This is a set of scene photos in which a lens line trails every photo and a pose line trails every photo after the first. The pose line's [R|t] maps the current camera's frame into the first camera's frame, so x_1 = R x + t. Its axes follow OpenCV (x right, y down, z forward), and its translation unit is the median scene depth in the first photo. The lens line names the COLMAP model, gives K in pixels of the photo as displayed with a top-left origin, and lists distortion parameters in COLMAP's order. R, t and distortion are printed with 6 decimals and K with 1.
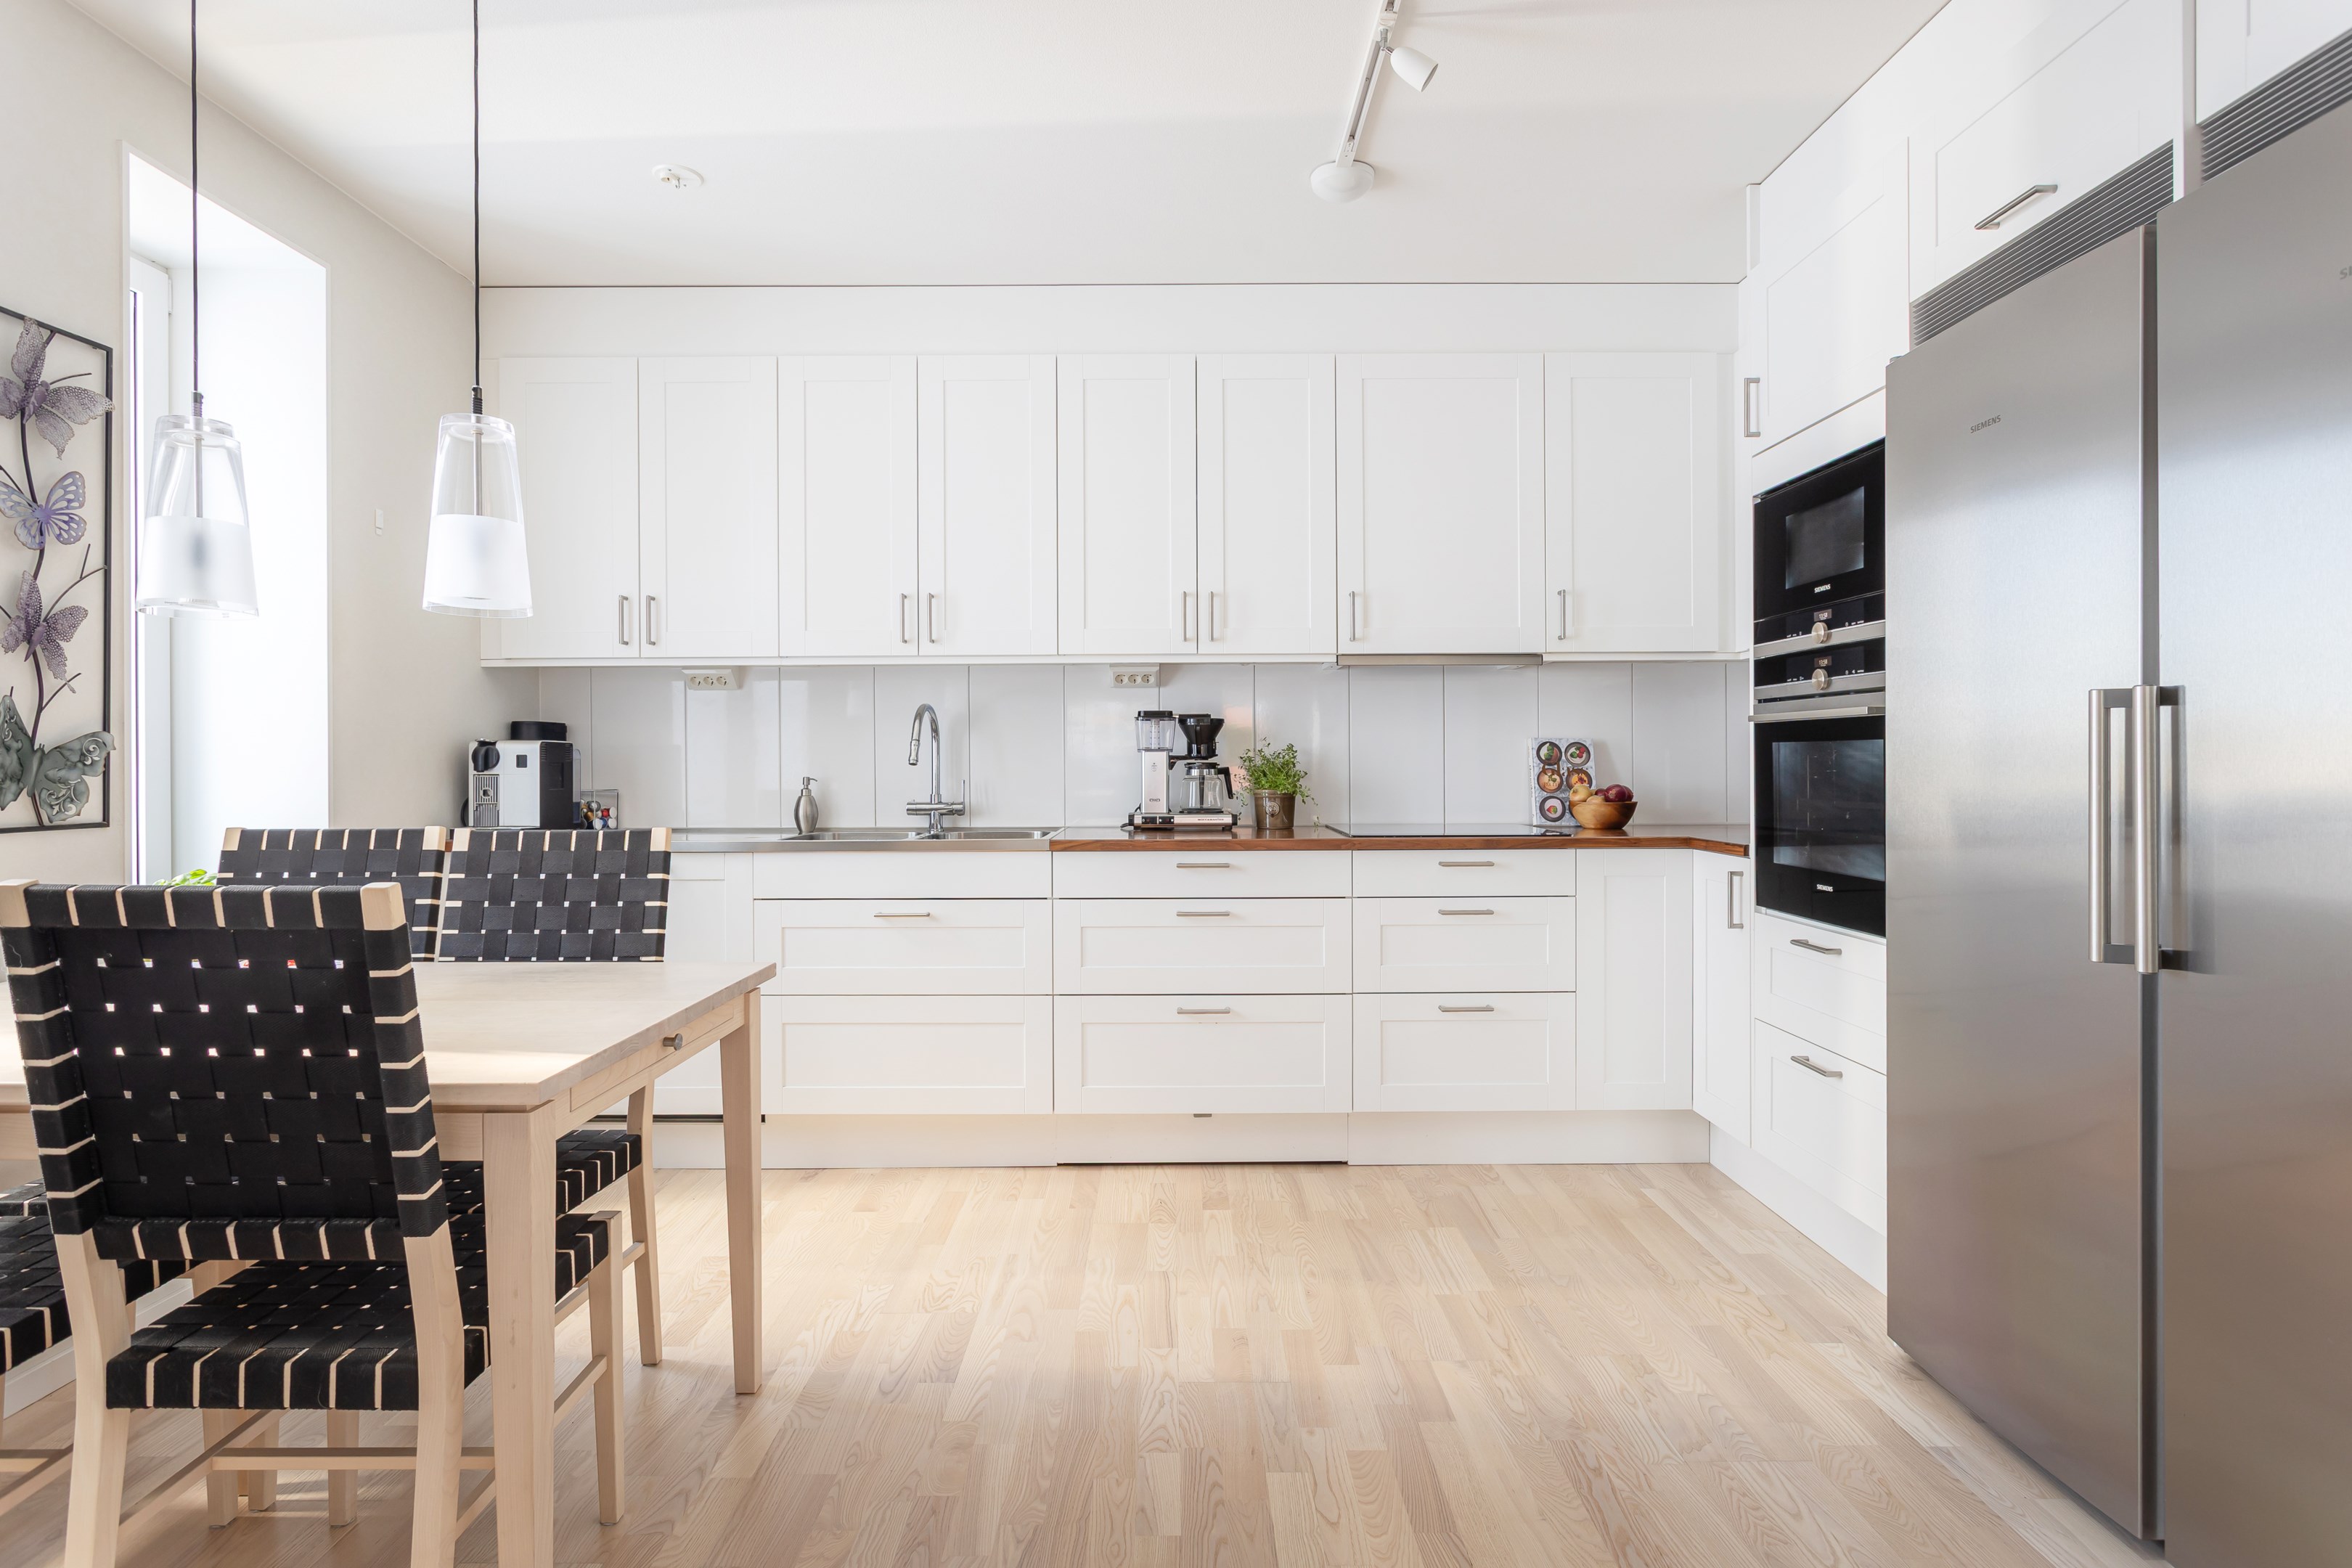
lens RADIAL K [[1171.2, 0, 1168.4], [0, 1171.2, 768.5], [0, 0, 1]] dist [-0.006357, 0.001045]
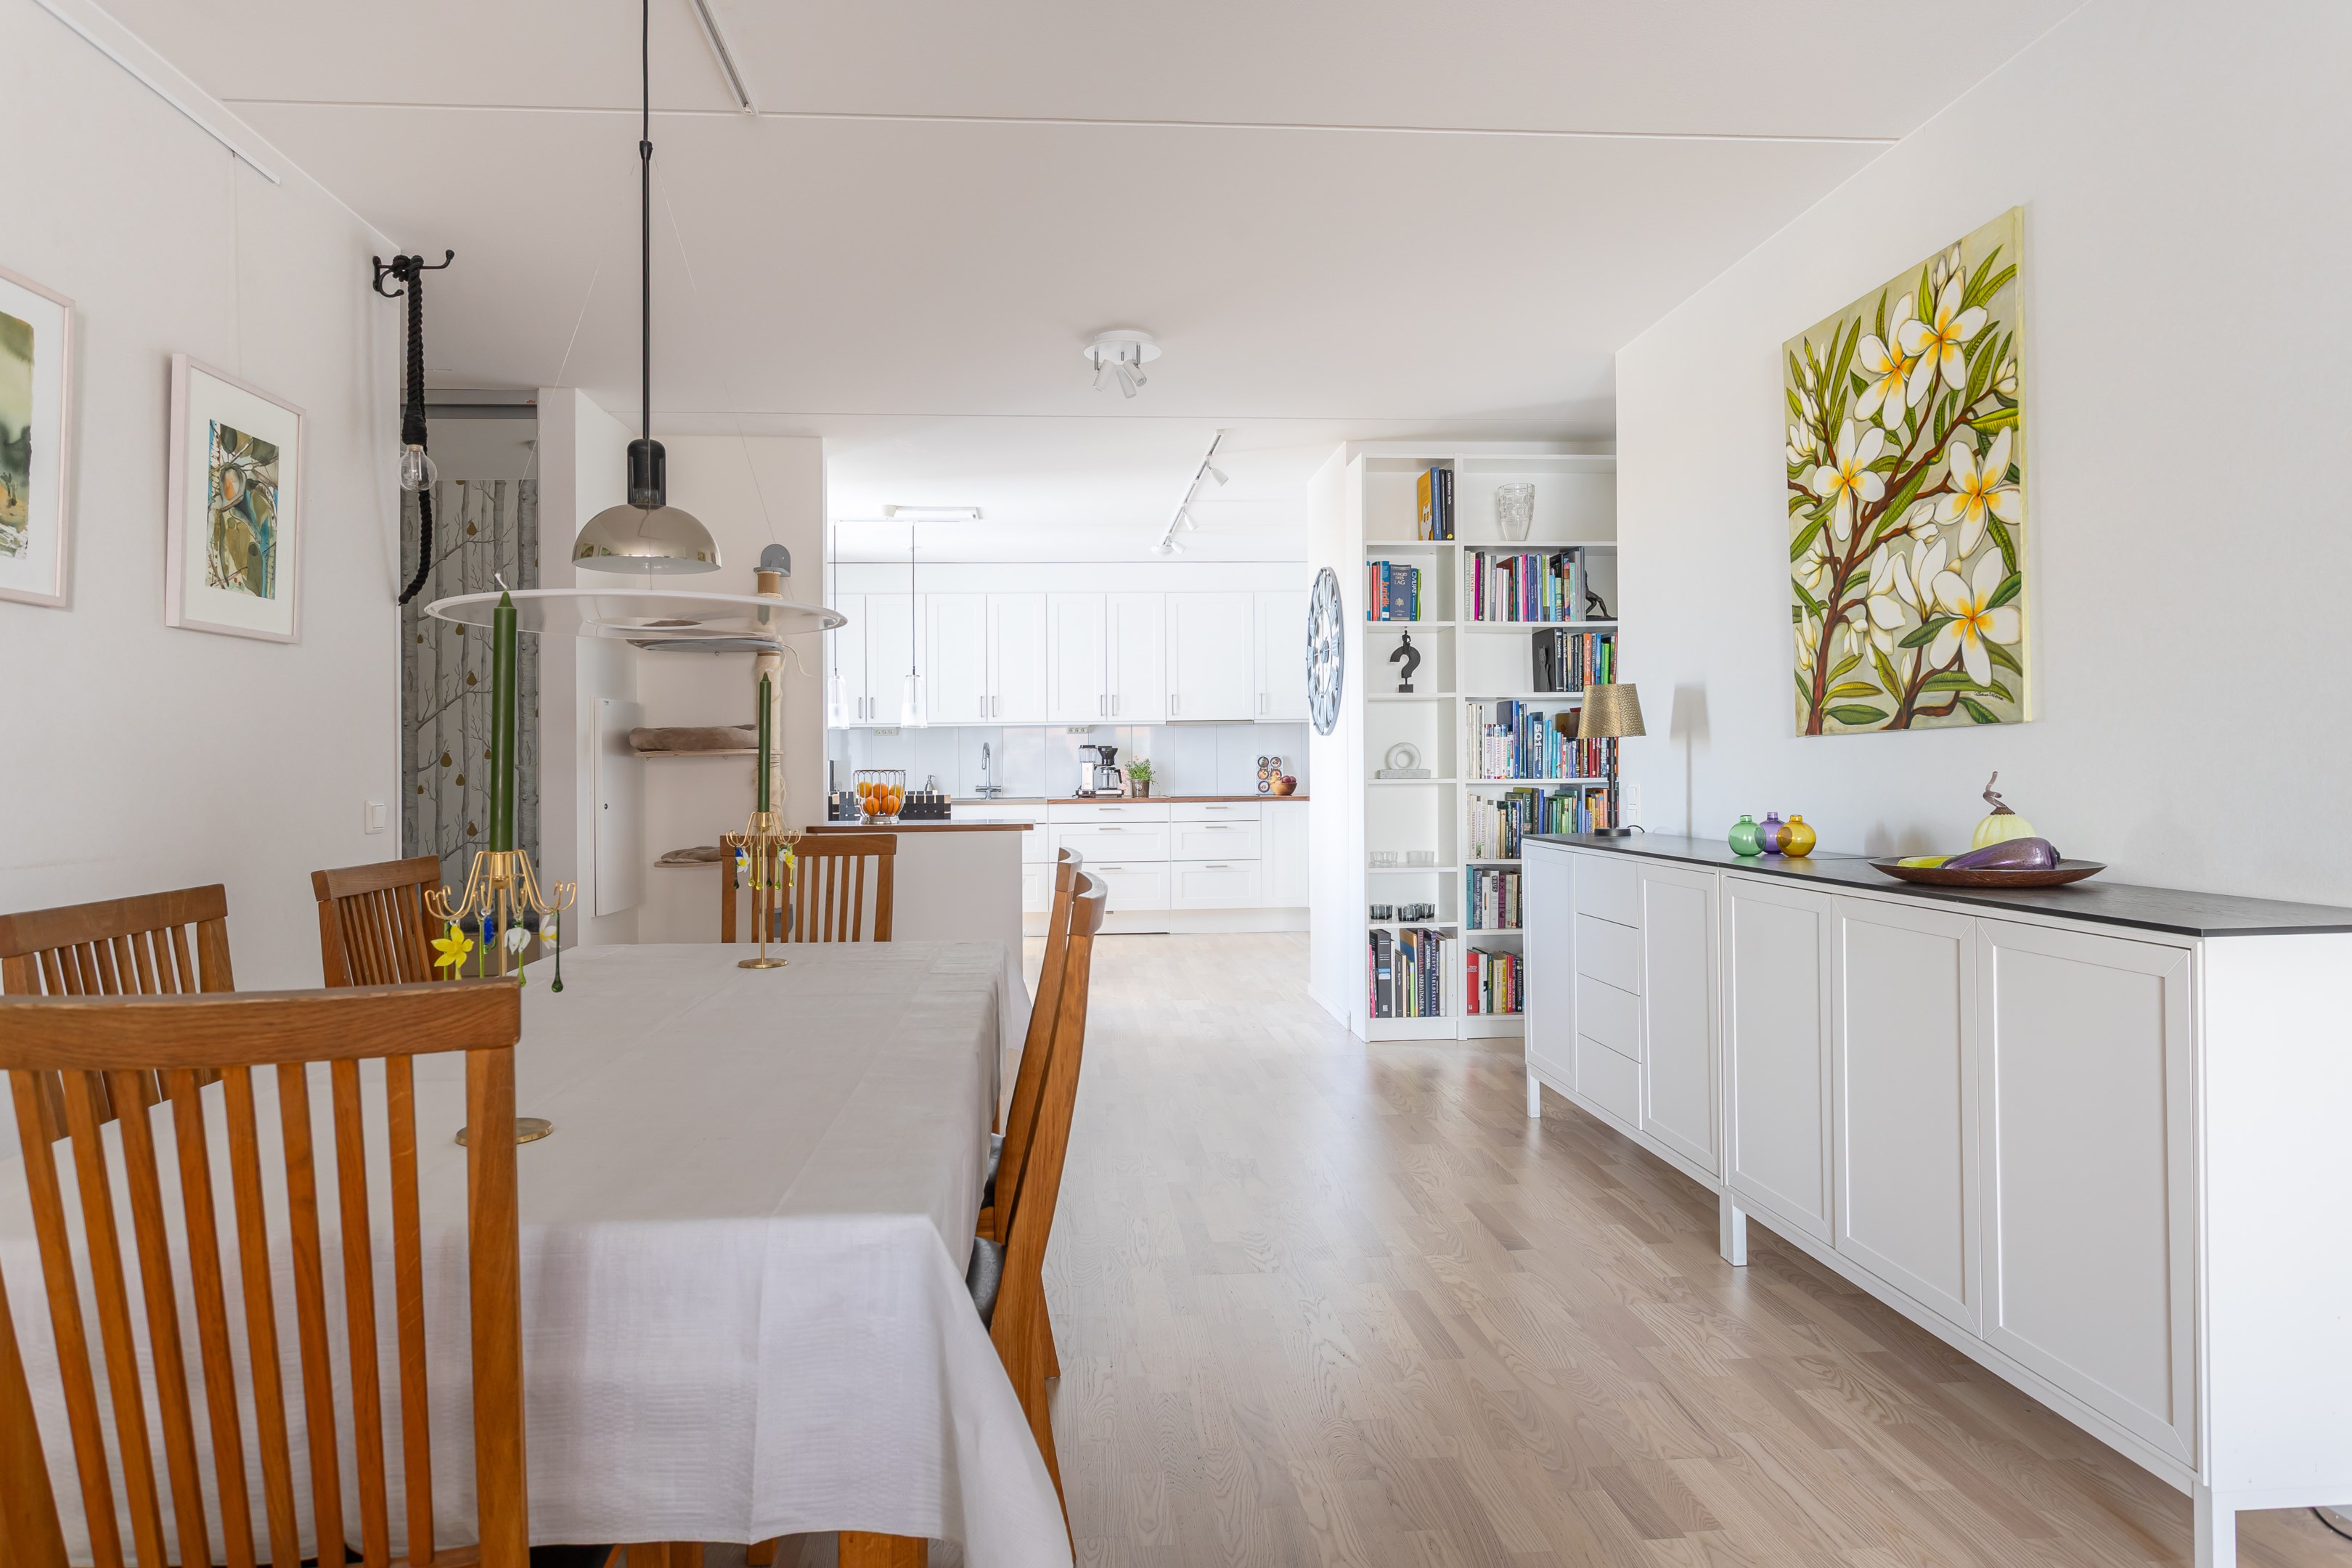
lens RADIAL K [[1370.4, 0, 1150.3], [0, 1370.4, 762.9], [0, 0, 1]] dist [-0.000218, -0.000150]
pose [[0.997204, -0.006064, 0.074475, -0.101776], [0.006667, 0.999947, -0.007851, 0.009152], [-0.074424, 0.008325, 0.997192, -1.912360]]
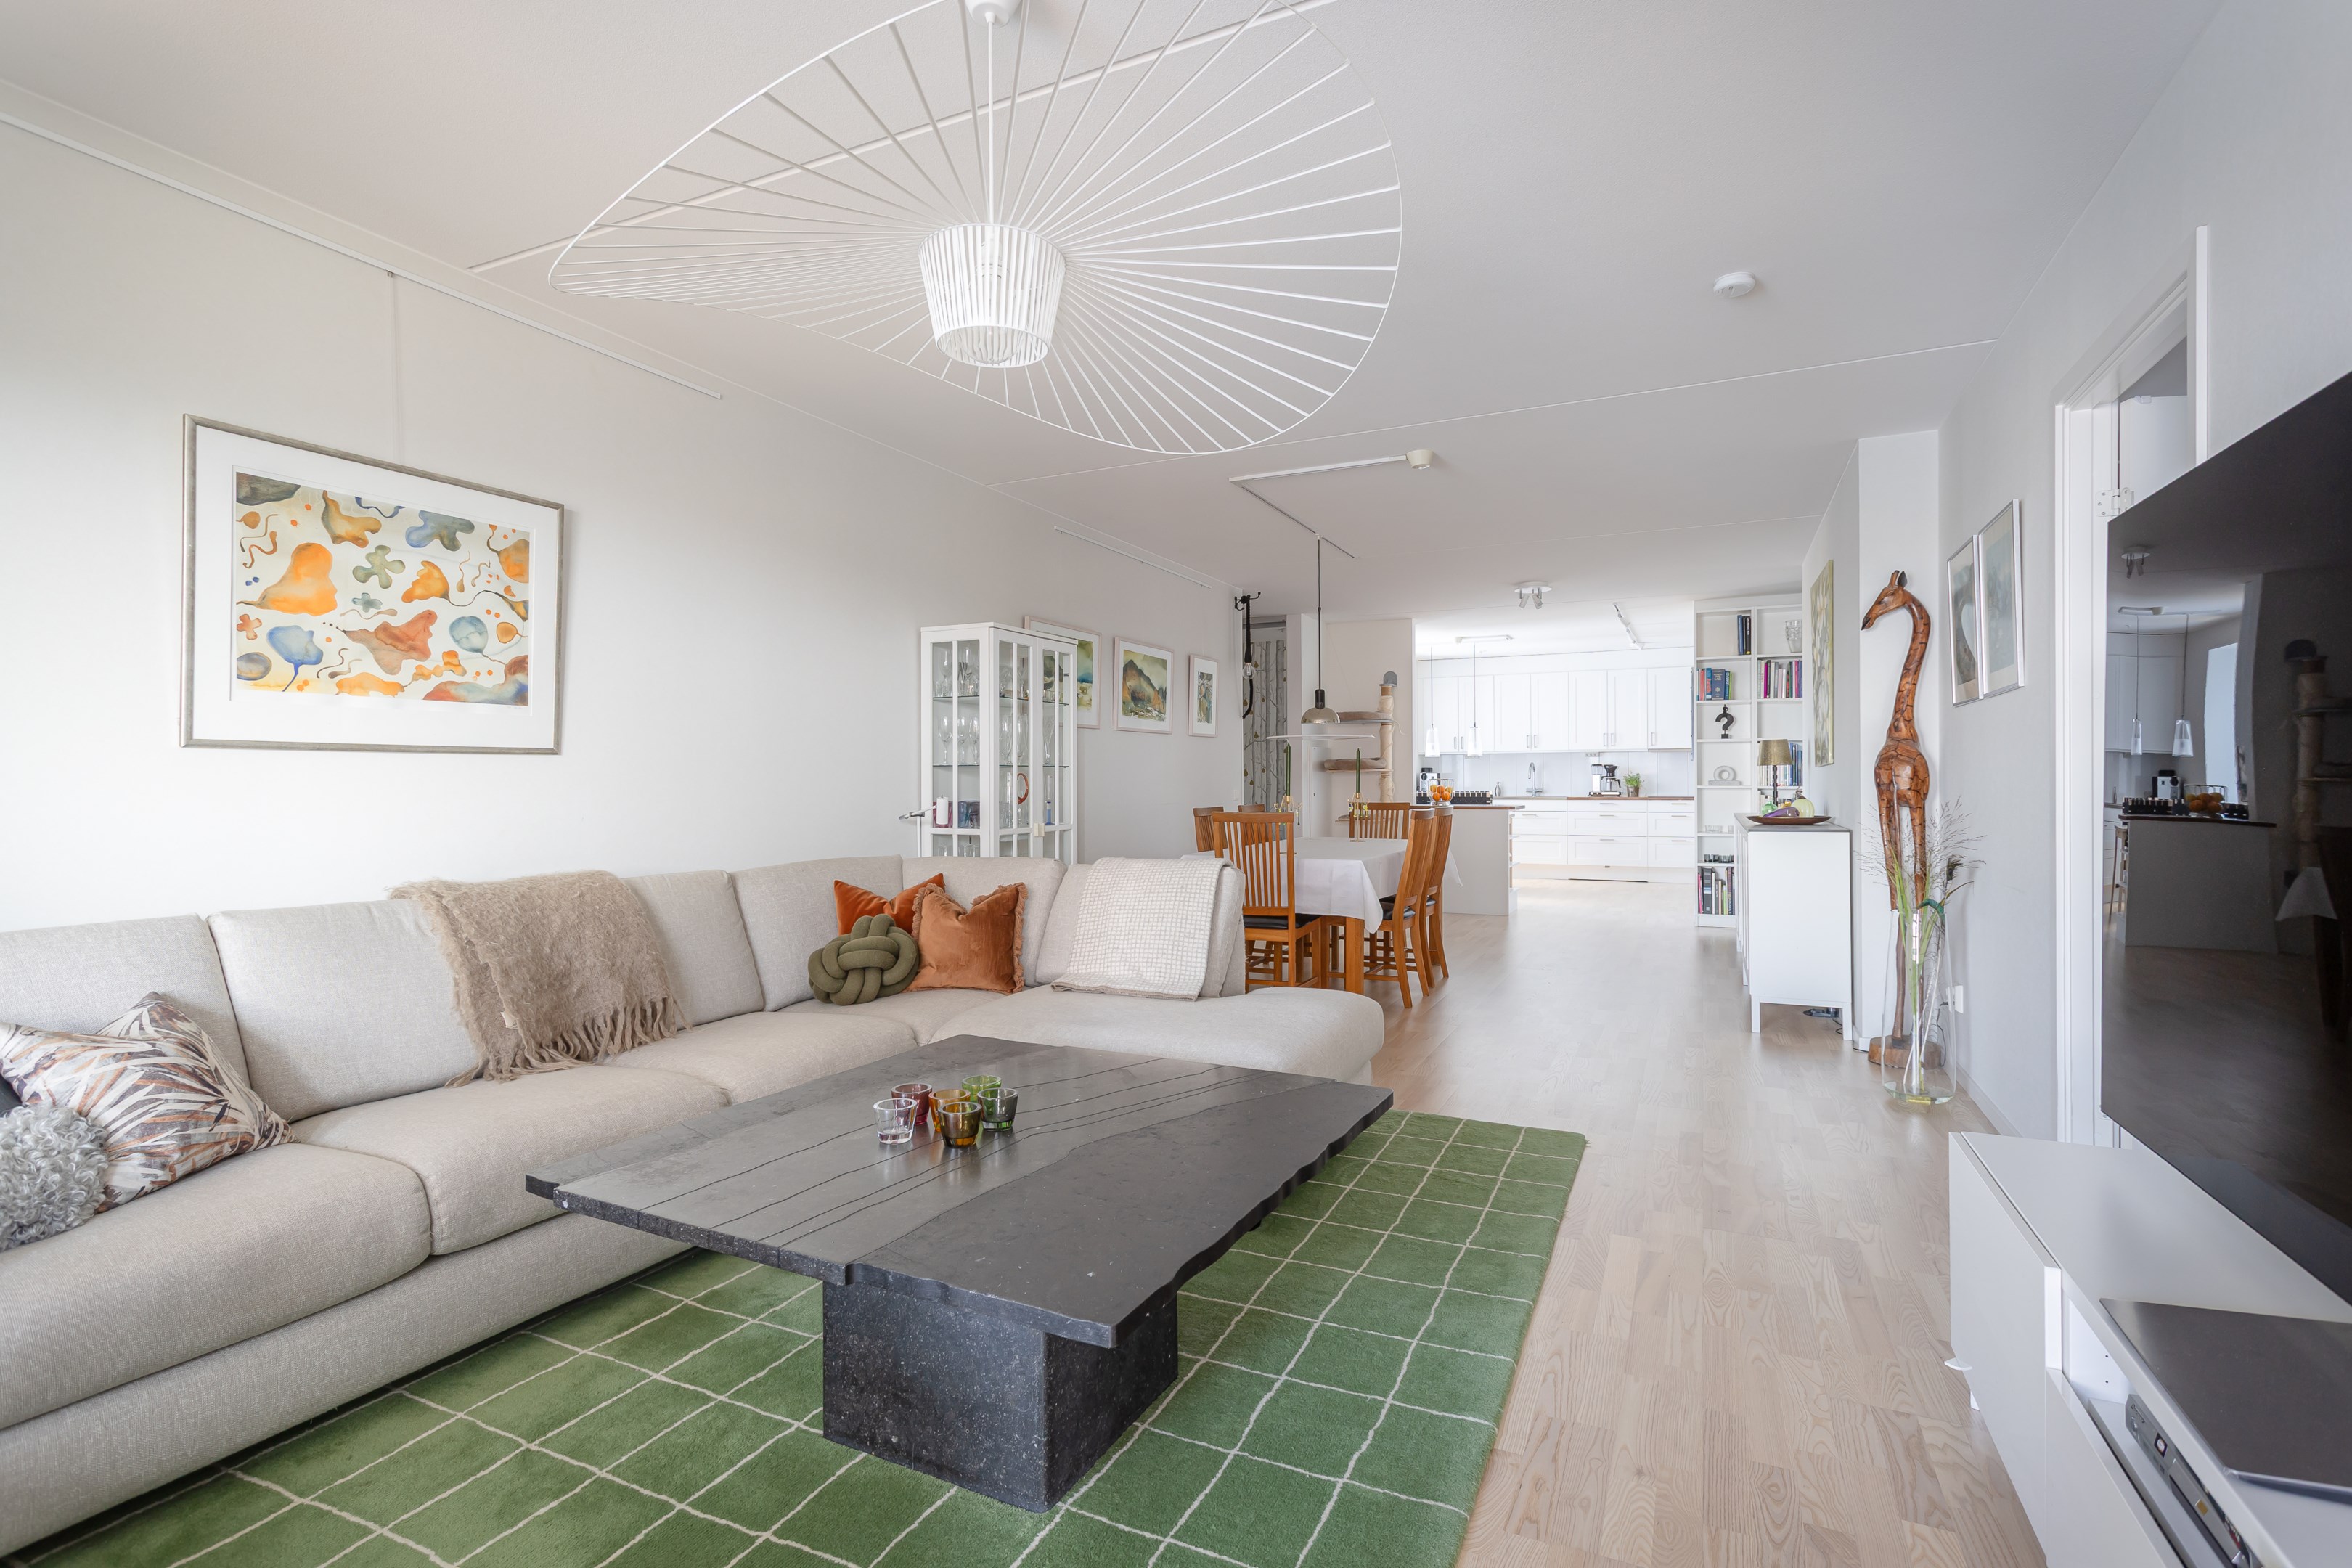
lens RADIAL K [[1102.5, 0, 1173.6], [0, 1102.5, 794.6], [0, 0, 1]] dist [0.002372, 0.000300]
pose [[0.904531, 0.003680, -0.426392, 0.303255], [0.001052, 0.999940, 0.010861, 0.009854], [0.426406, -0.010273, 0.904473, -3.108098]]
